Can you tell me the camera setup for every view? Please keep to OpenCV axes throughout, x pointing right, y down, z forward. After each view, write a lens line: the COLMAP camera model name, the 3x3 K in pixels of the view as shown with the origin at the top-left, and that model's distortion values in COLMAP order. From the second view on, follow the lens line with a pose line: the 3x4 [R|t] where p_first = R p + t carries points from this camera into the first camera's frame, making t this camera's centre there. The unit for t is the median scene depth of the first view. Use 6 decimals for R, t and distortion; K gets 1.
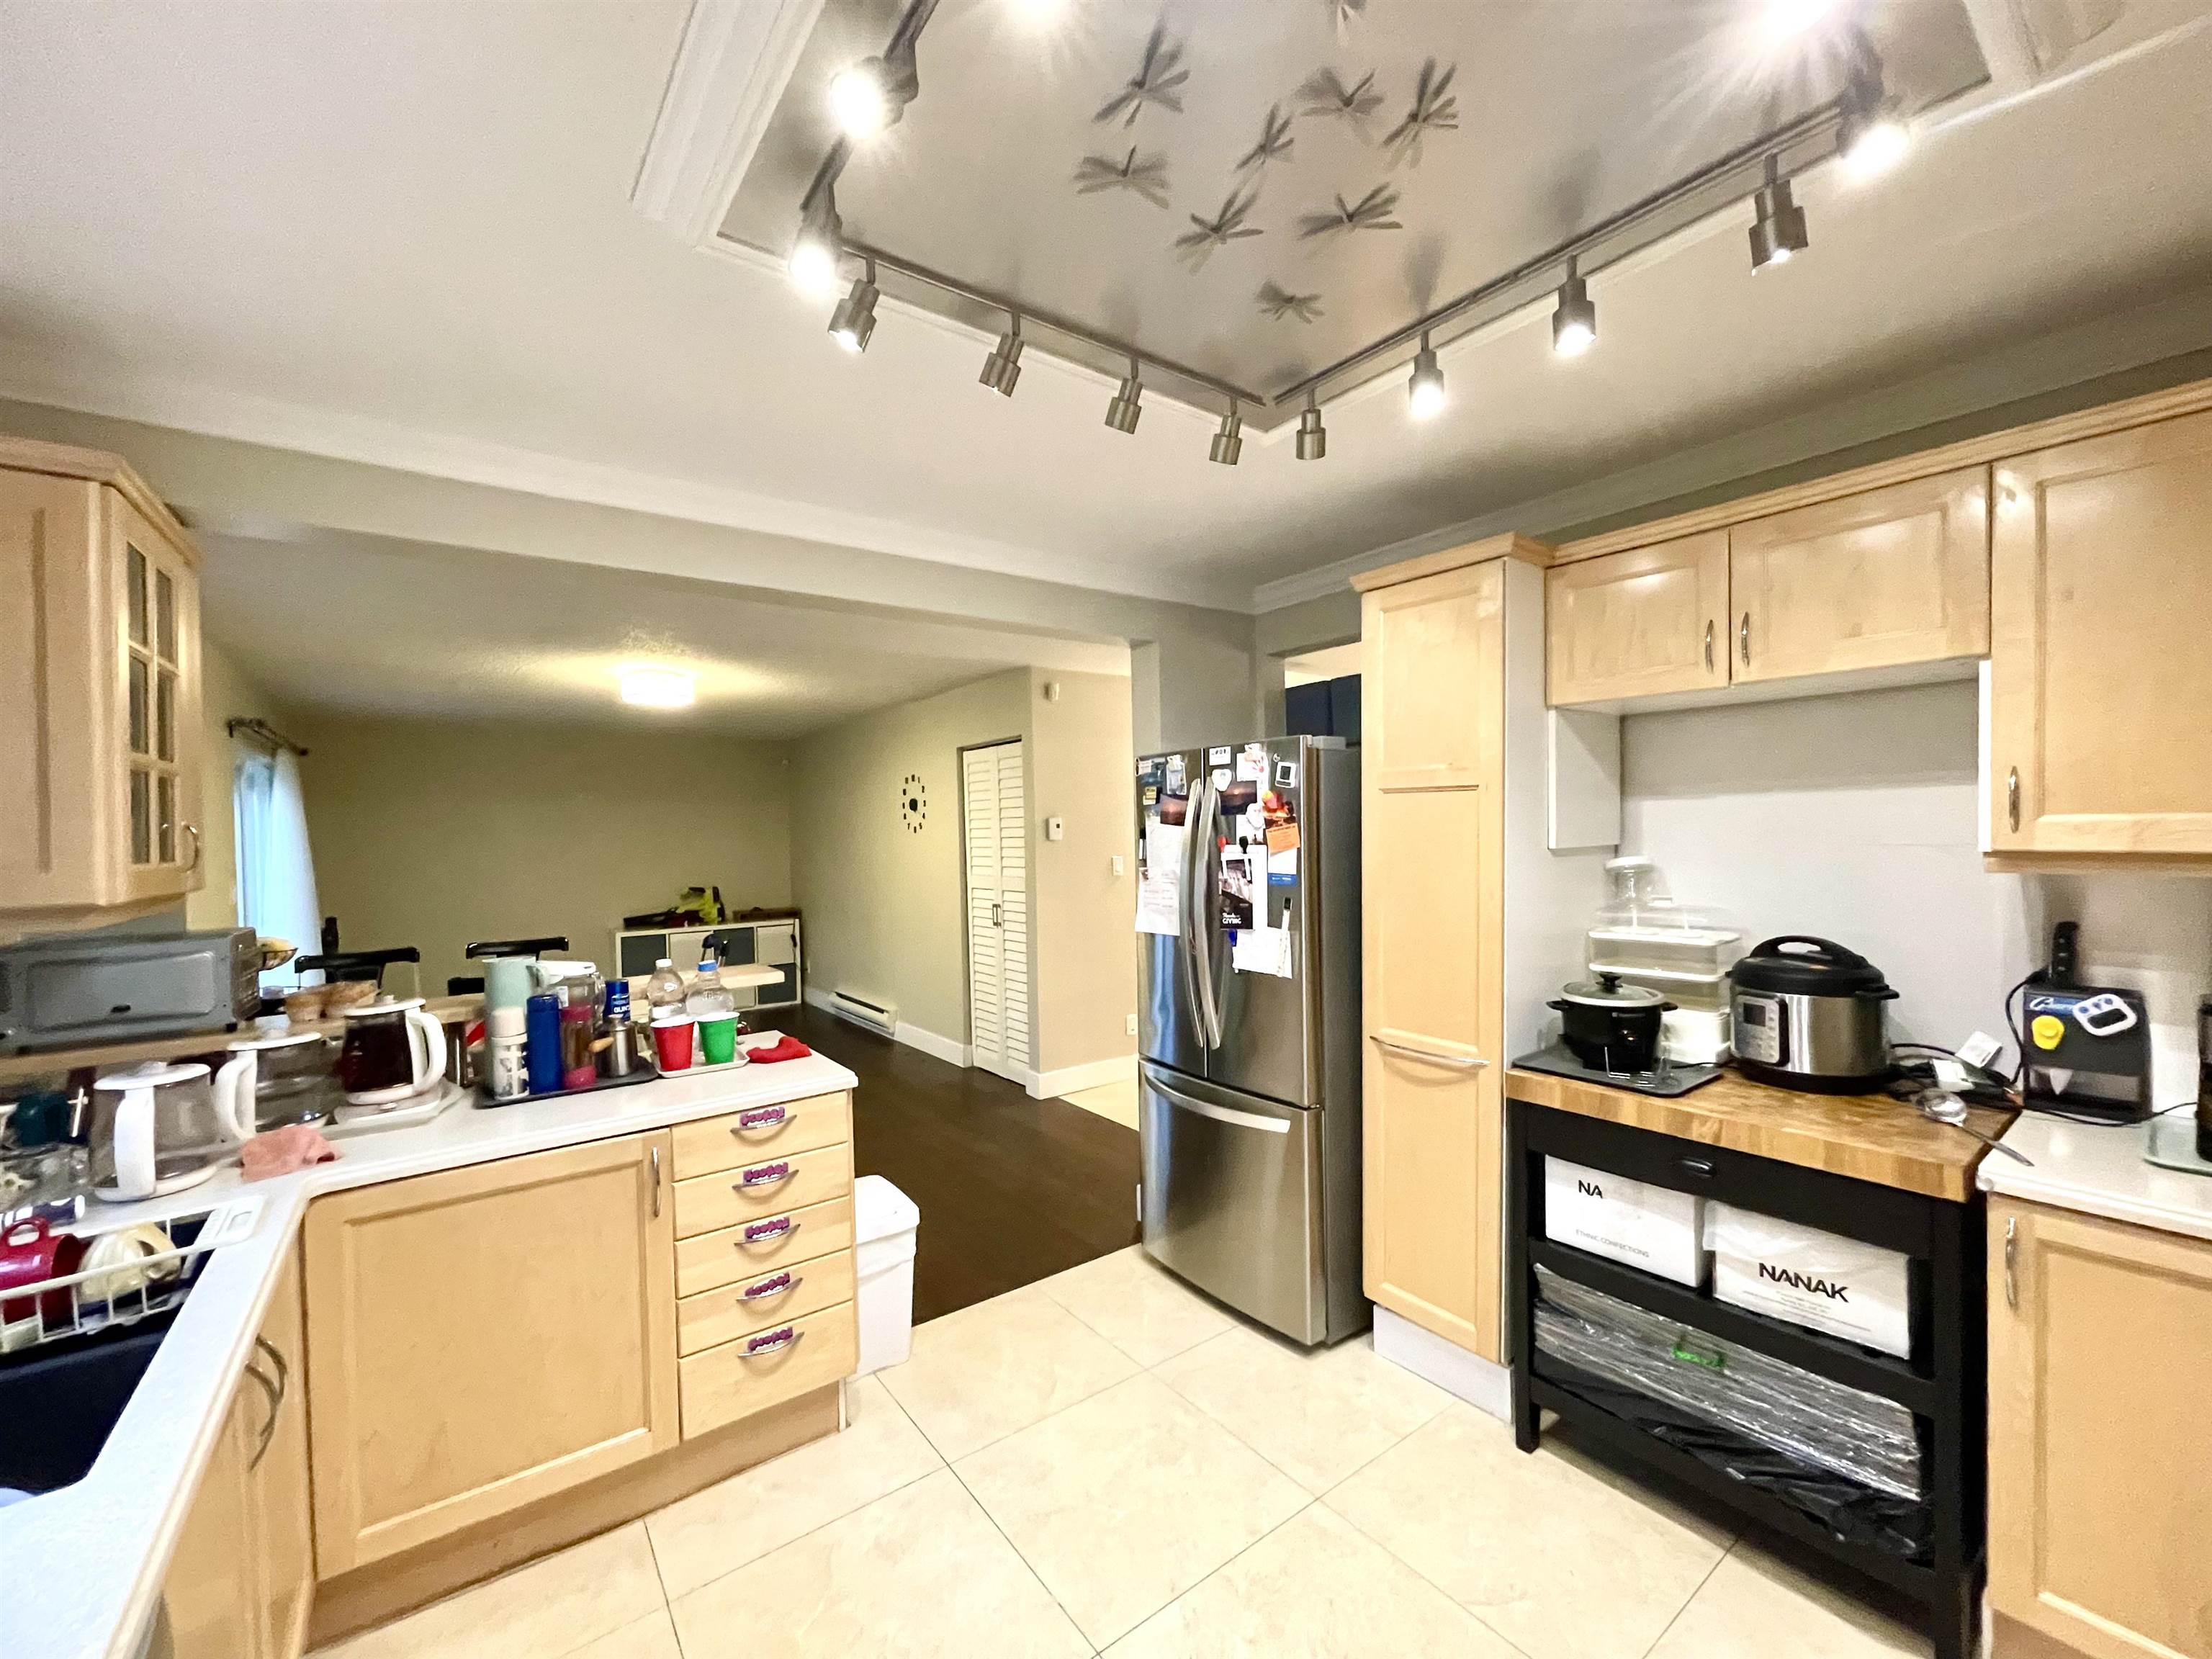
lens RADIAL K [[883.7, 0, 1106.1], [0, 883.7, 840.0], [0, 0, 1]] dist [-0.002382, -0.000221]
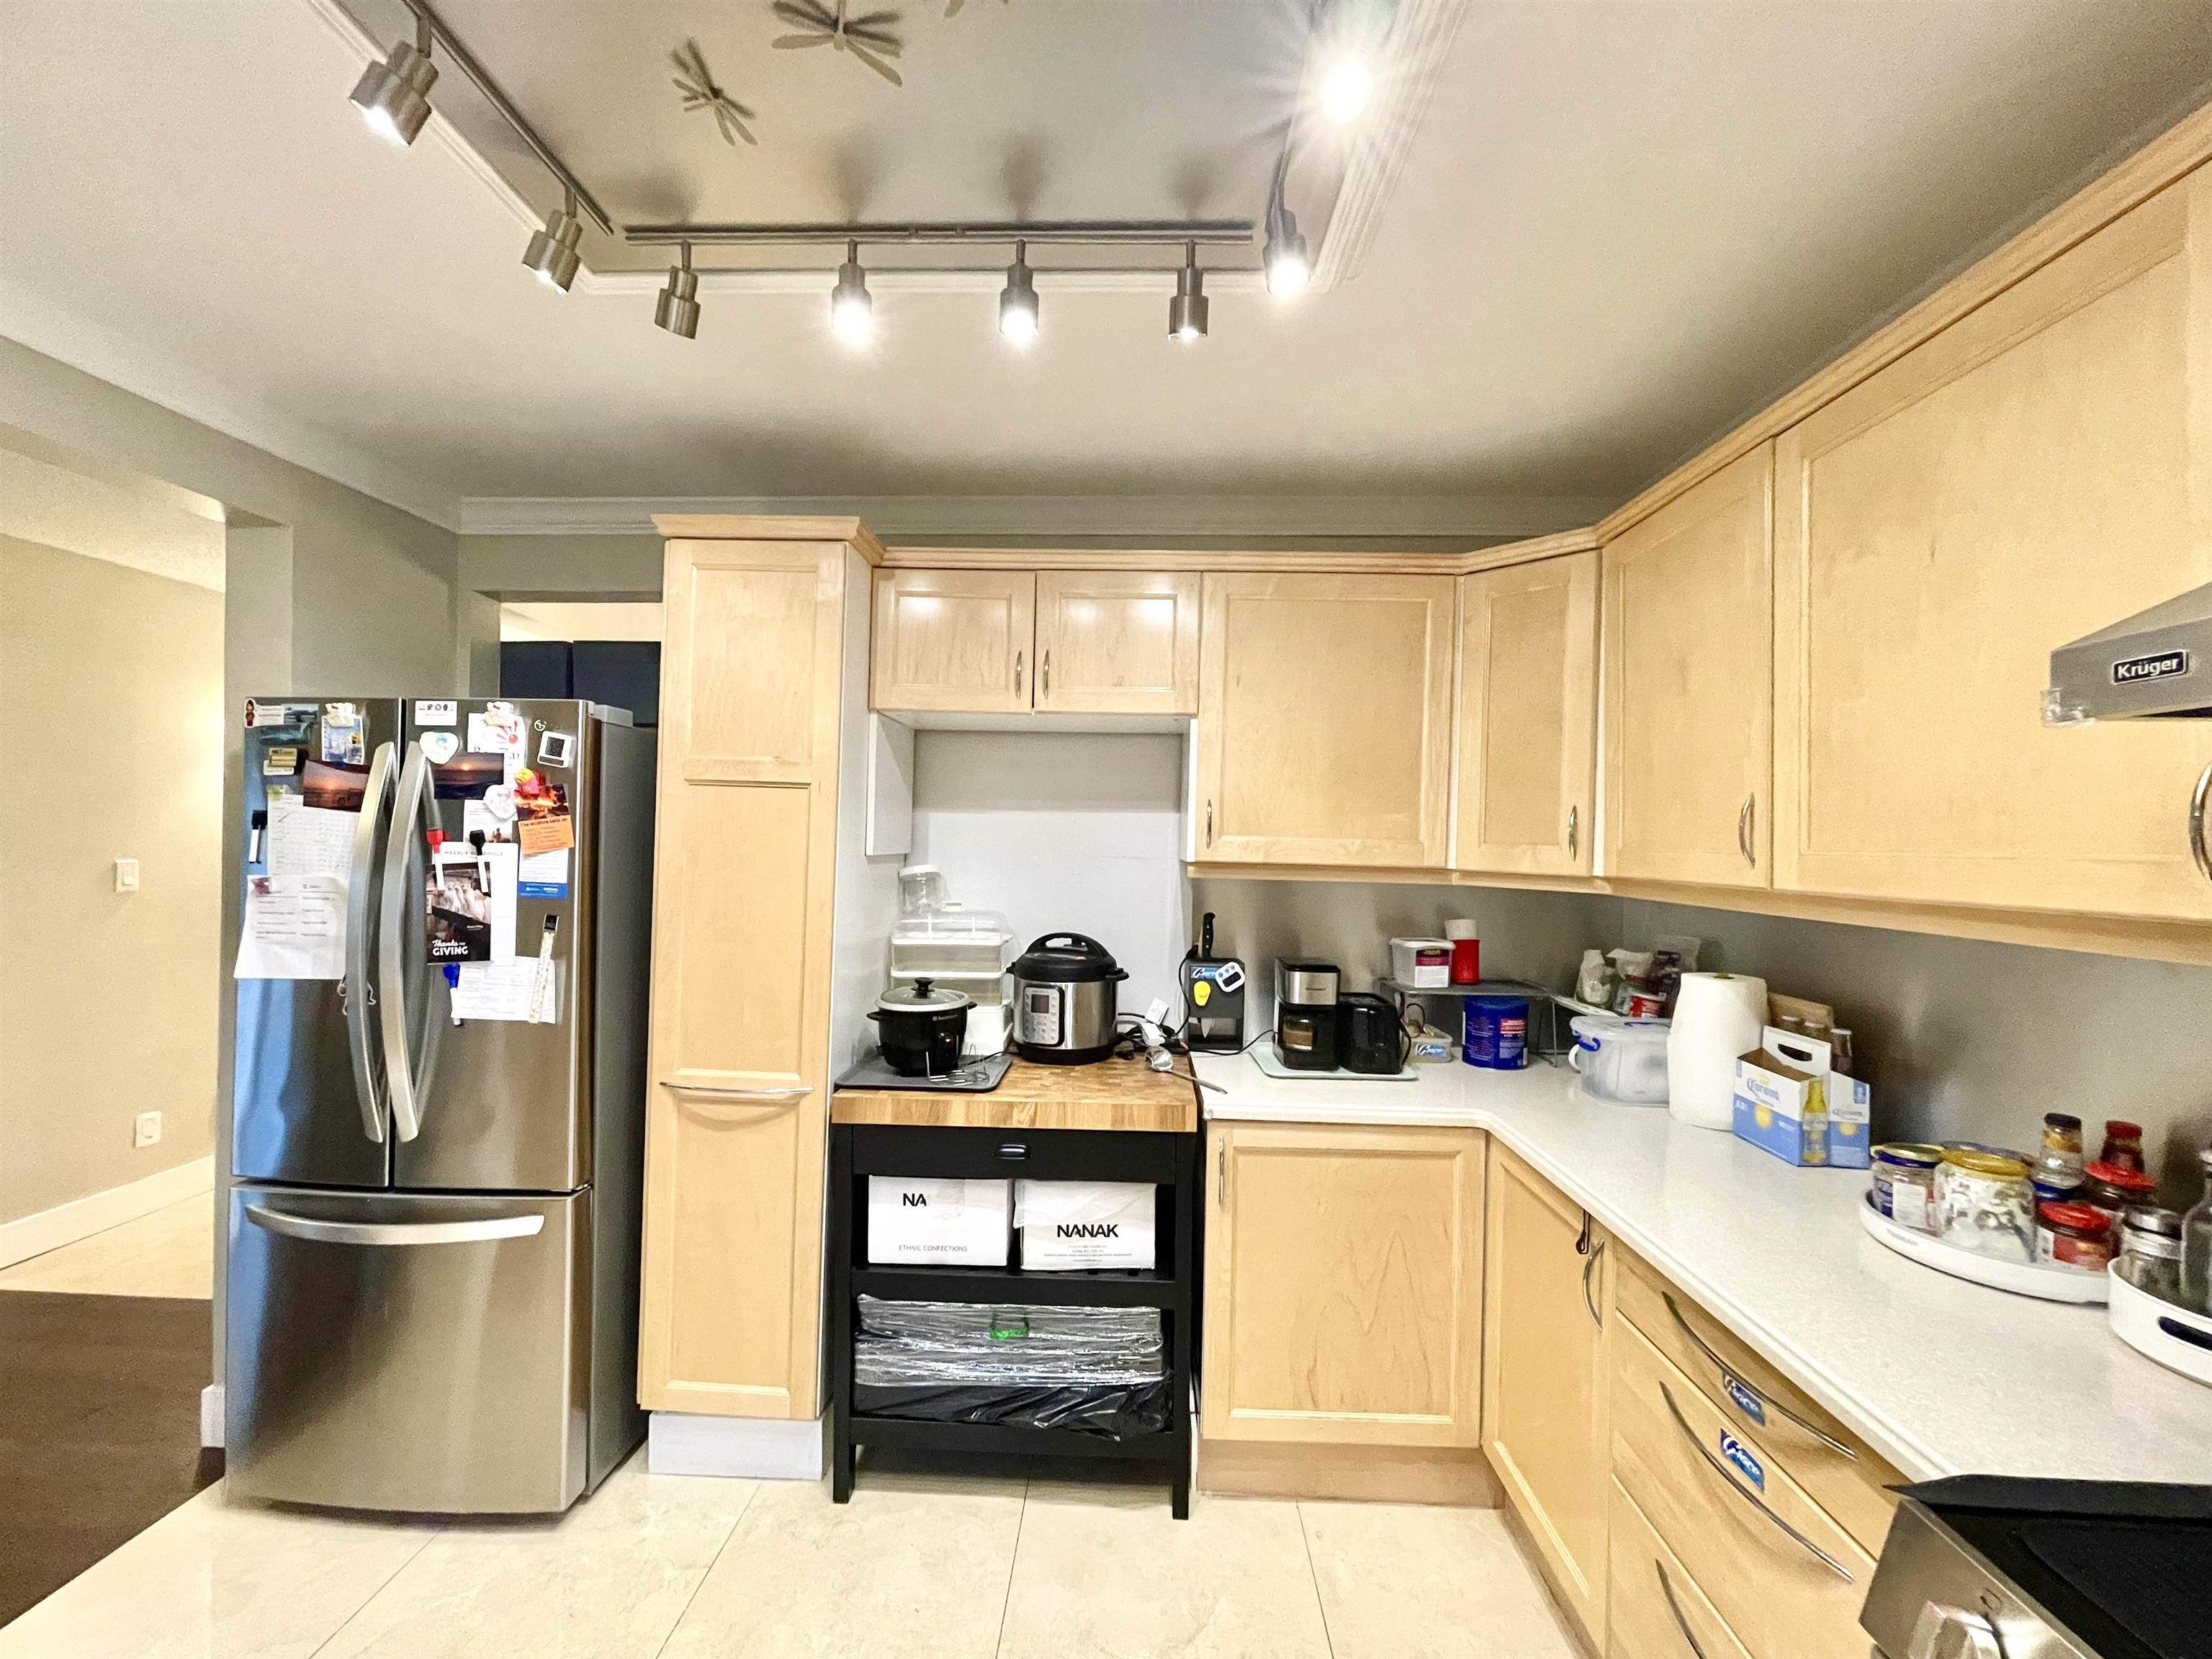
lens RADIAL K [[886.0, 0, 1129.7], [0, 886.0, 837.5], [0, 0, 1]] dist [-0.006676, -0.000314]
pose [[0.628841, 0.034213, 0.776781, -0.080246], [-0.022244, 0.999414, -0.026012, 0.010458], [-0.777216, -0.000921, 0.629234, 0.182045]]
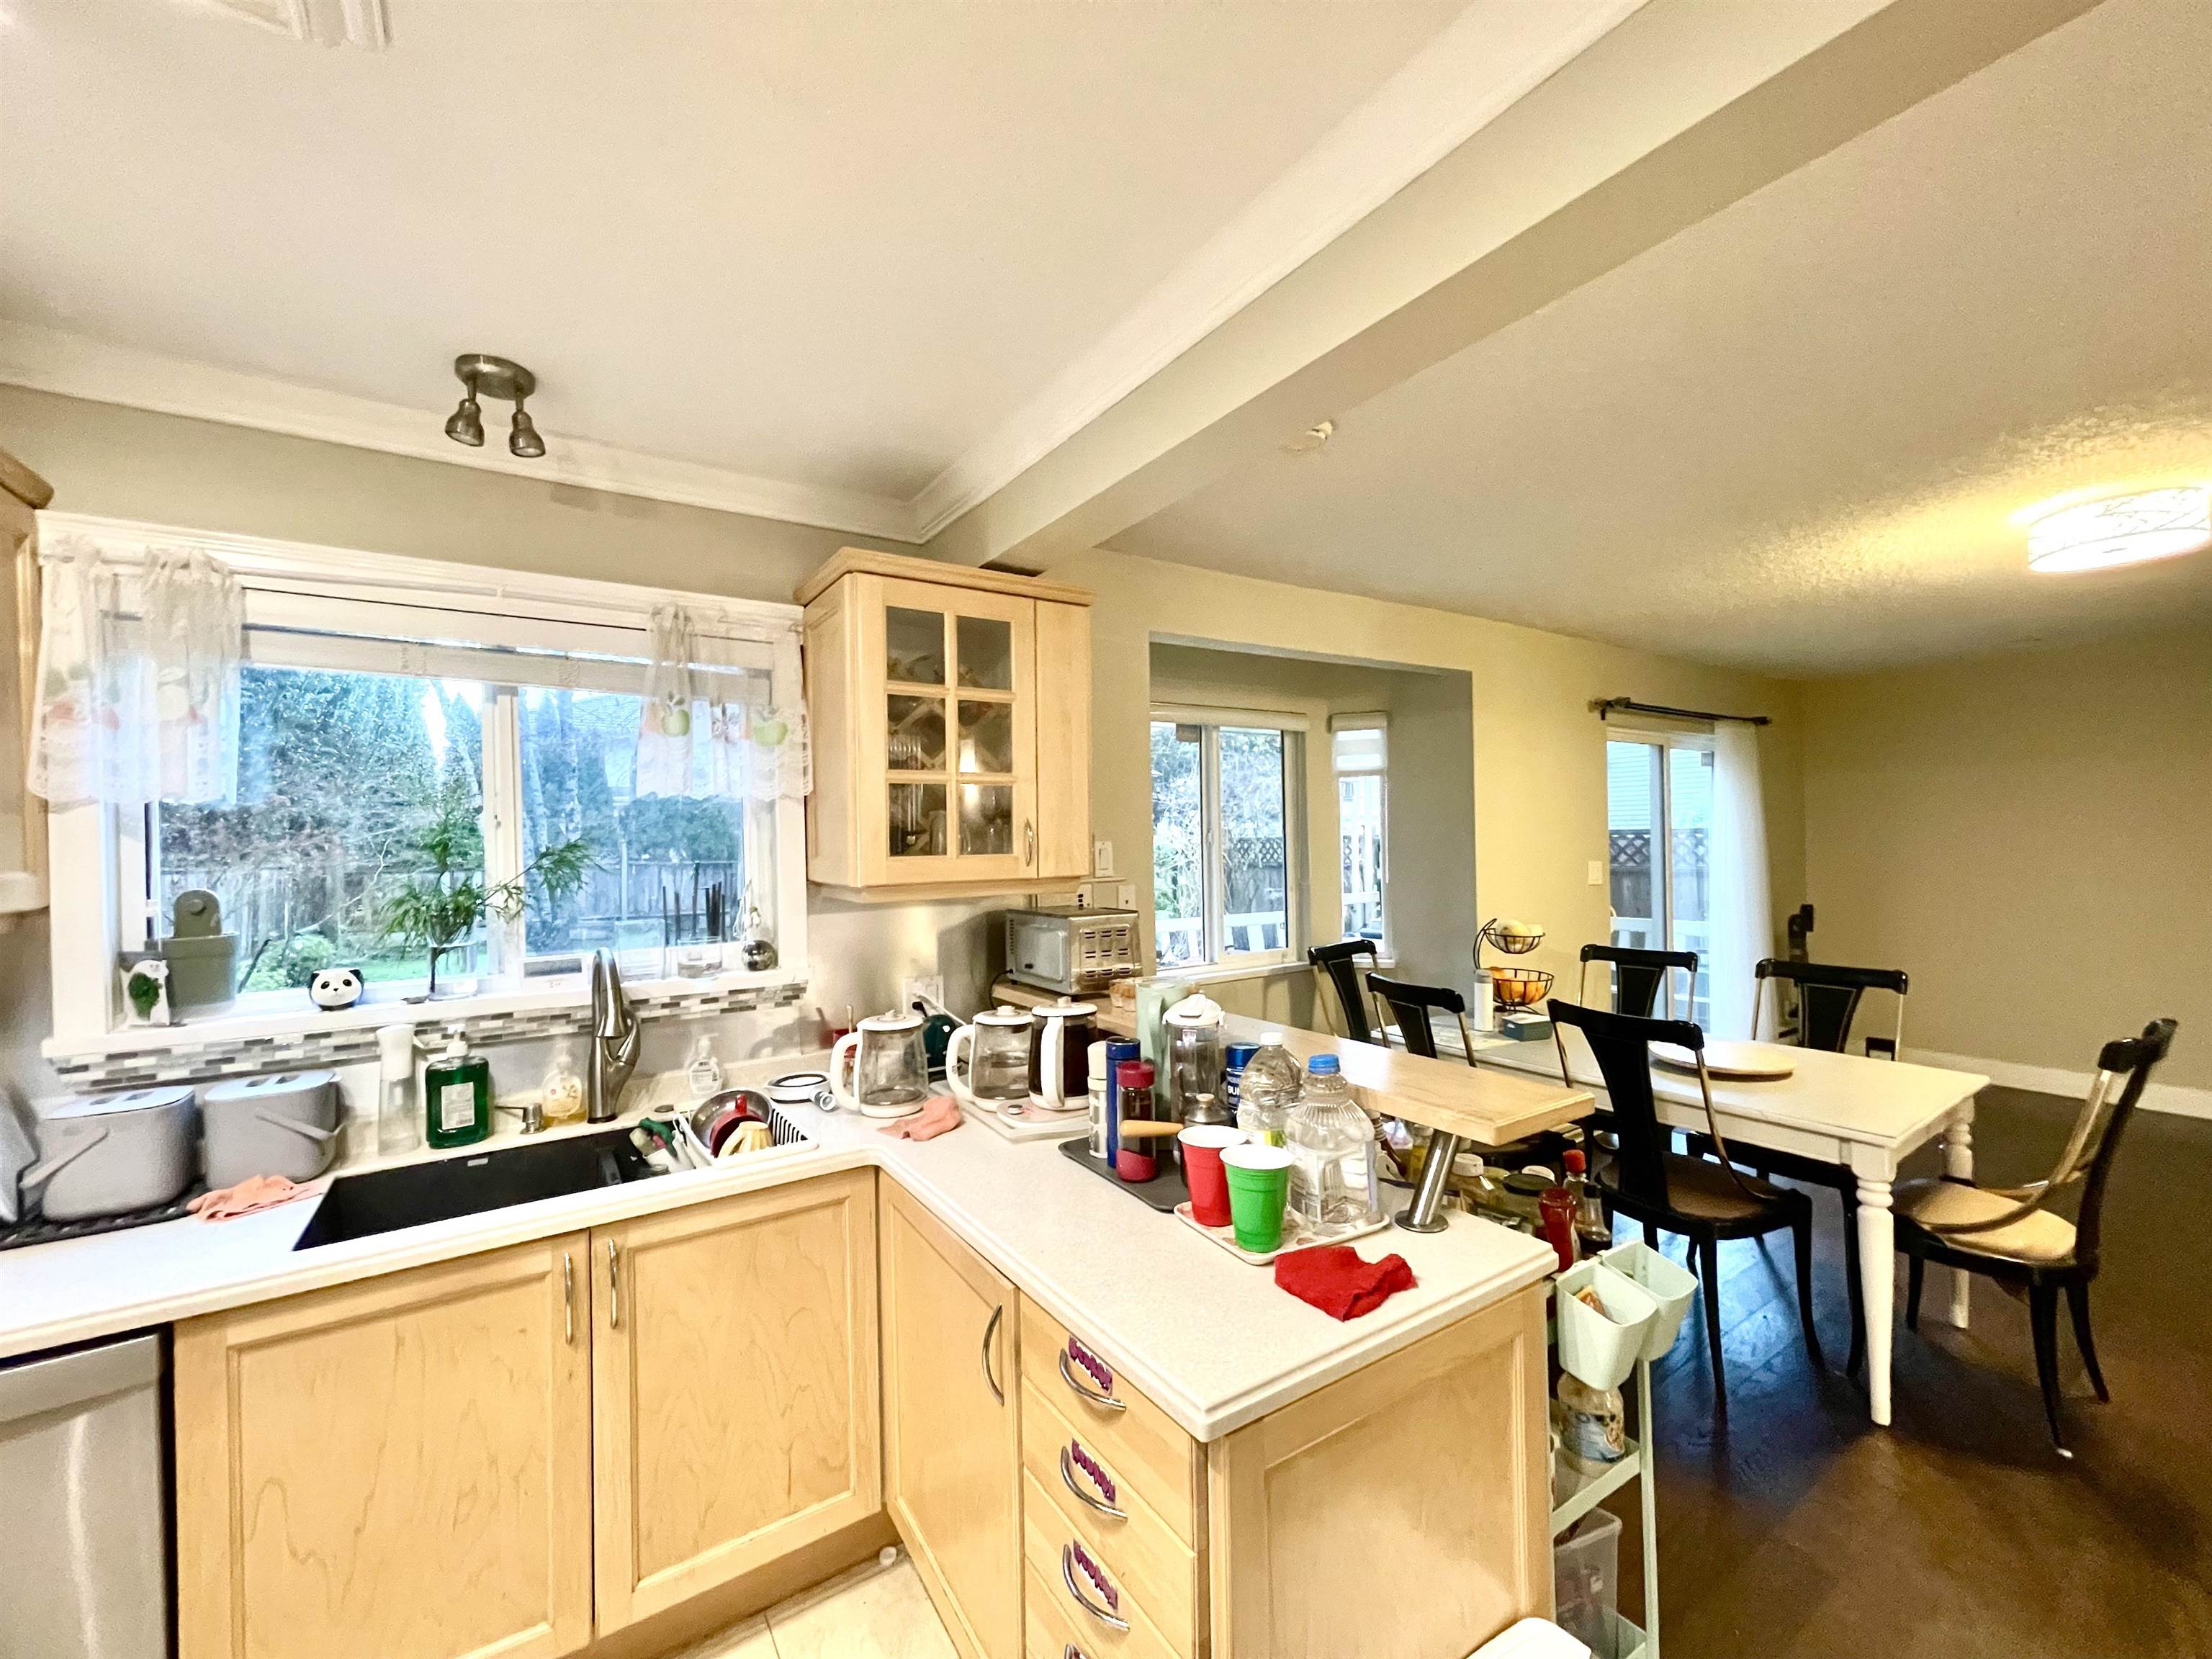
lens RADIAL K [[891.0, 0, 1104.3], [0, 891.0, 841.7], [0, 0, 1]] dist [-0.001632, -0.000012]
pose [[-0.056387, 0.026664, -0.998053, 0.137056], [0.011712, 0.999592, 0.026043, -0.018808], [0.998340, -0.010221, -0.056676, 1.011517]]
